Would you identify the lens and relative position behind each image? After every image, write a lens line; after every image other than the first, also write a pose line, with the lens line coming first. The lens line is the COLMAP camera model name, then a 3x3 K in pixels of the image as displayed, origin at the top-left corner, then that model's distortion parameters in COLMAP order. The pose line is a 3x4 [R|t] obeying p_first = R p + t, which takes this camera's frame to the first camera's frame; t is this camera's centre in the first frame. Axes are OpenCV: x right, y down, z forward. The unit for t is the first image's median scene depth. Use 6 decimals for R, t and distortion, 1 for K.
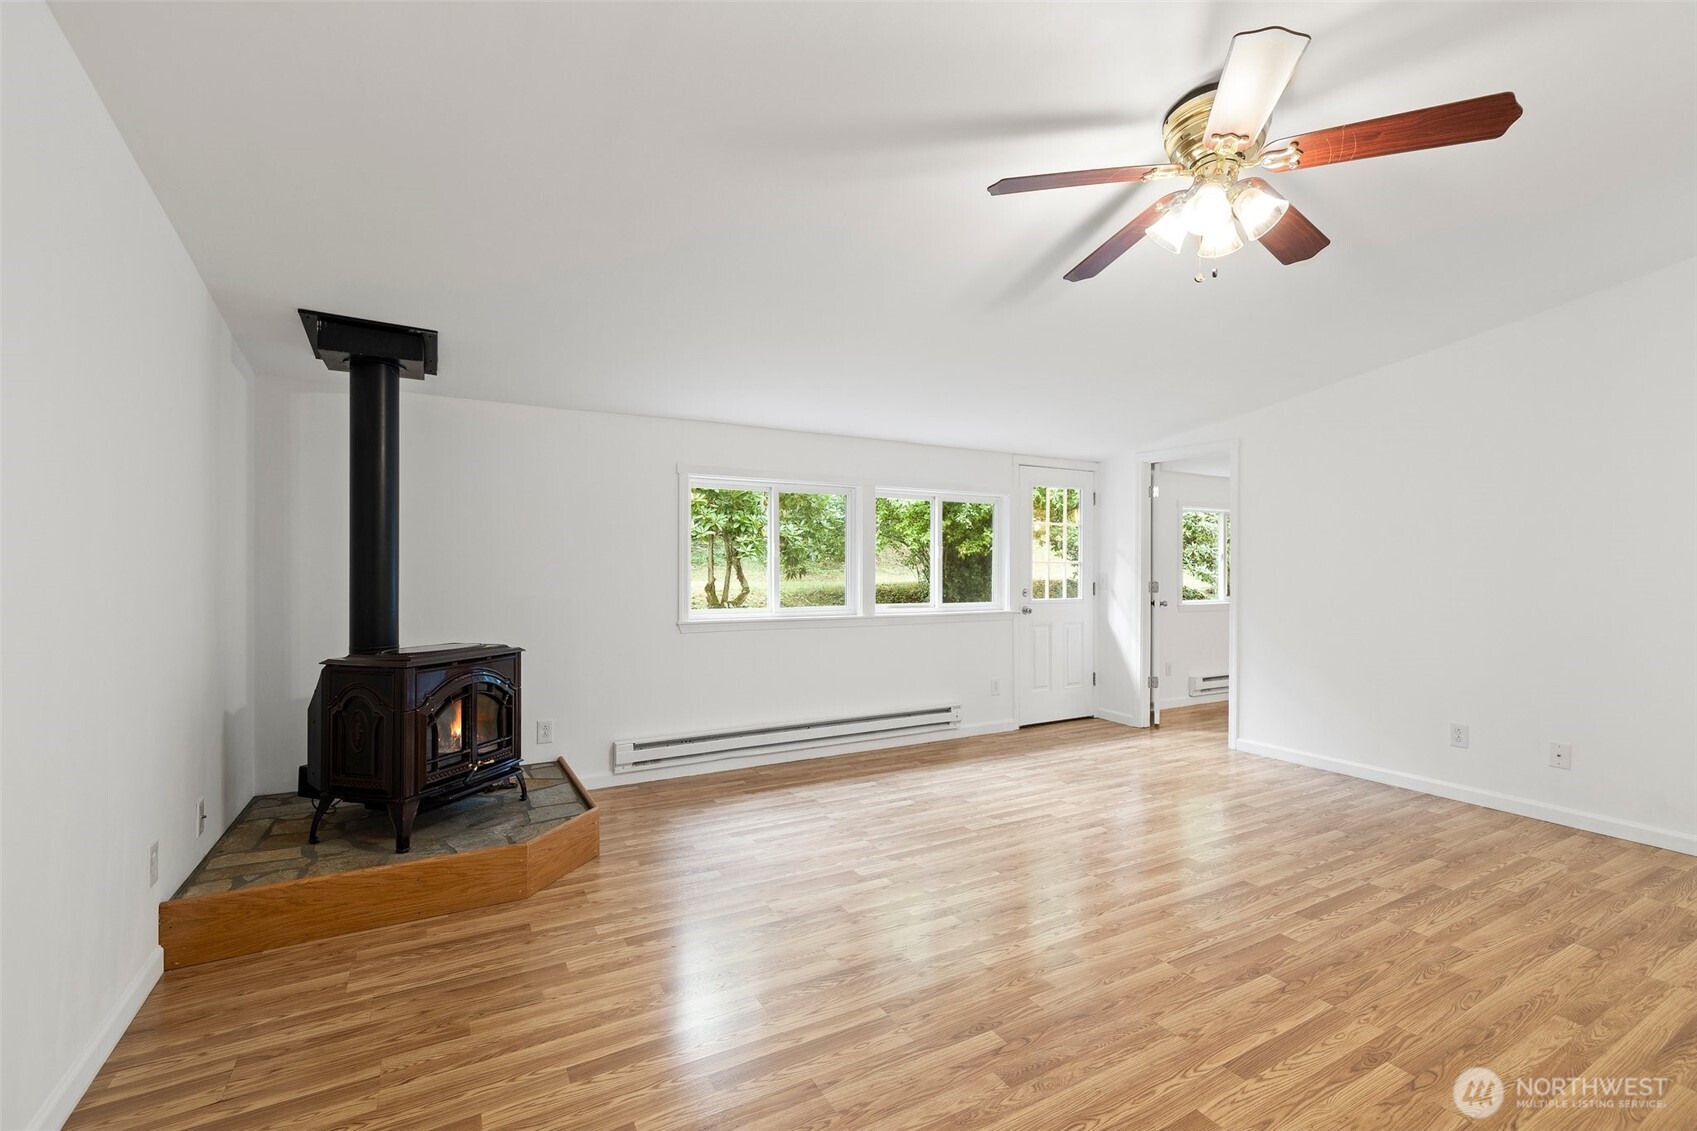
lens RADIAL K [[717.5, 0, 842.5], [0, 717.5, 573.4], [0, 0, 1]] dist [0.000609, -0.000374]
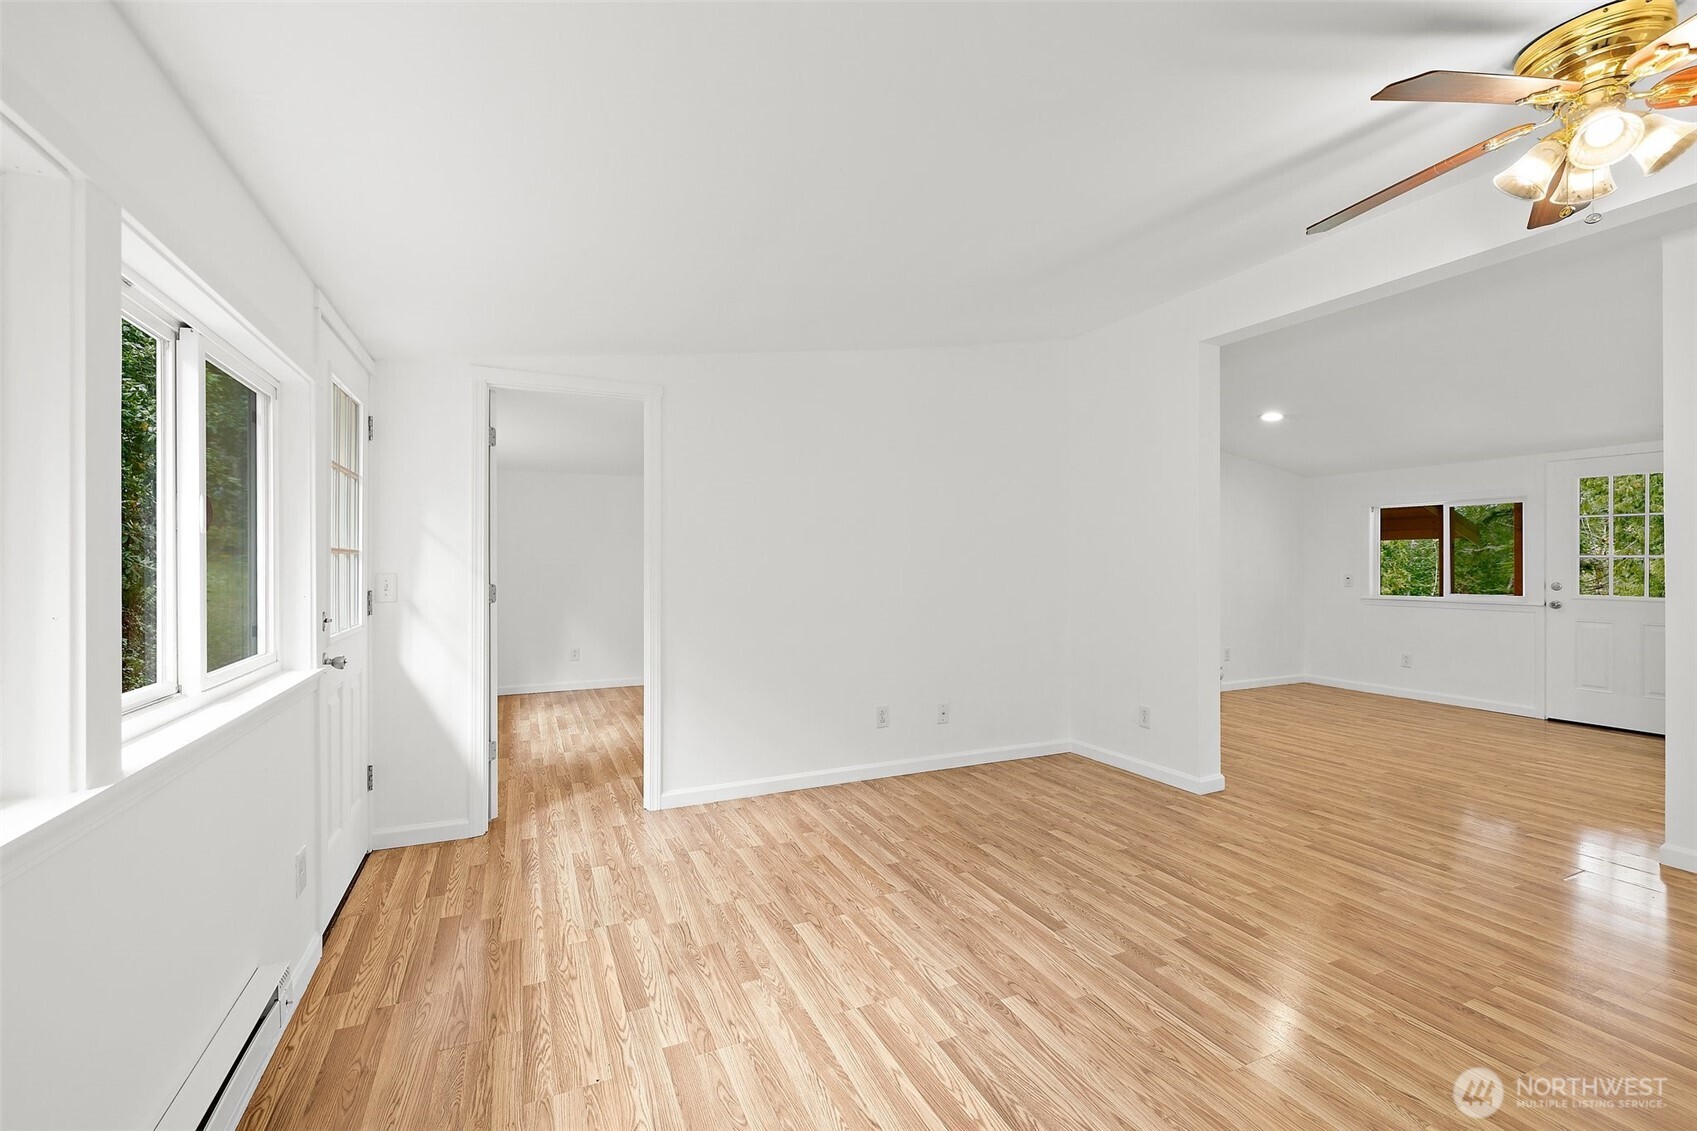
lens RADIAL K [[717.5, 0, 836.2], [0, 717.5, 563.5], [0, 0, 1]] dist [0.000609, -0.000374]
pose [[0.076269, -0.004759, 0.997076, -0.228358], [0.009802, 0.999944, 0.004022, -0.008716], [-0.997039, 0.009467, 0.076312, 1.040903]]
